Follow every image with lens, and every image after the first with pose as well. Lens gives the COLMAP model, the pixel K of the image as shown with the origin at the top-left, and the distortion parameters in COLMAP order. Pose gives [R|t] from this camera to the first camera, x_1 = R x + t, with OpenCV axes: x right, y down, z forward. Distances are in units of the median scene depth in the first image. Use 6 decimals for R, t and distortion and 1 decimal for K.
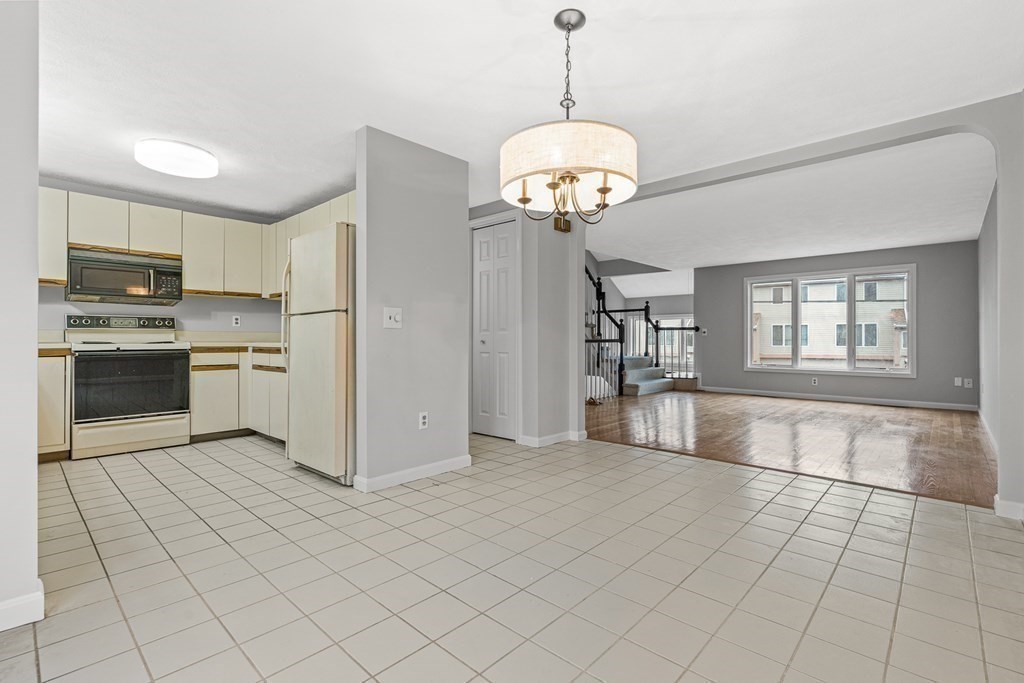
lens RADIAL K [[469.9, 0, 511.8], [0, 469.9, 339.1], [0, 0, 1]] dist [-0.001957, -0.002660]
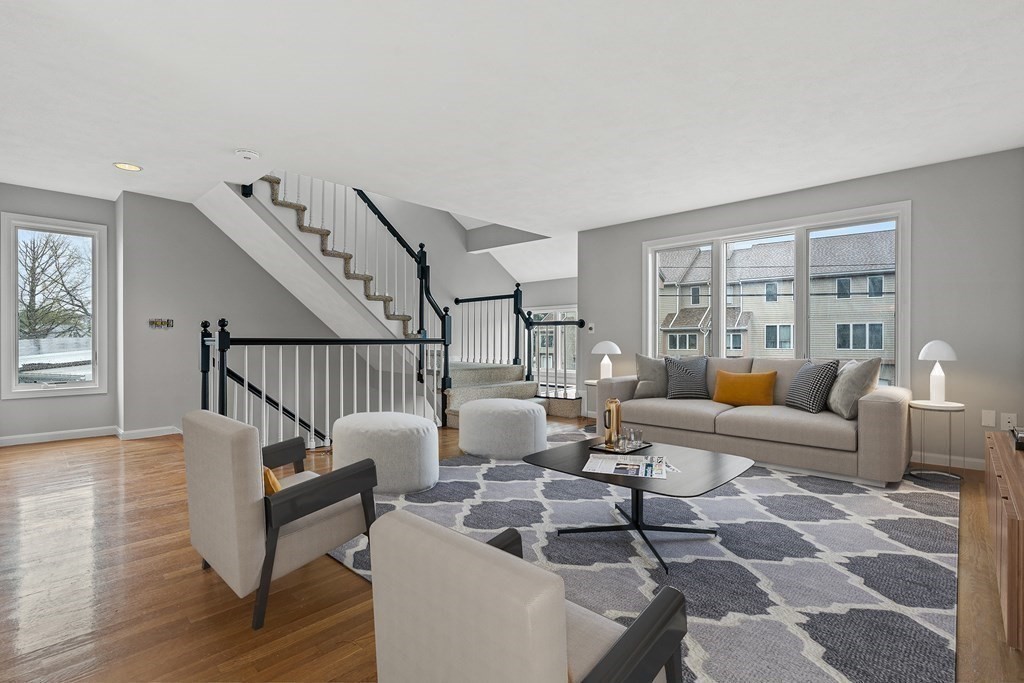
lens RADIAL K [[469.9, 0, 516.3], [0, 469.9, 341.1], [0, 0, 1]] dist [-0.001957, -0.002660]
pose [[0.999967, -0.000059, -0.008131, 0.320889], [0.000068, 0.999999, 0.001040, 0.002506], [0.008131, -0.001040, 0.999966, 0.353019]]
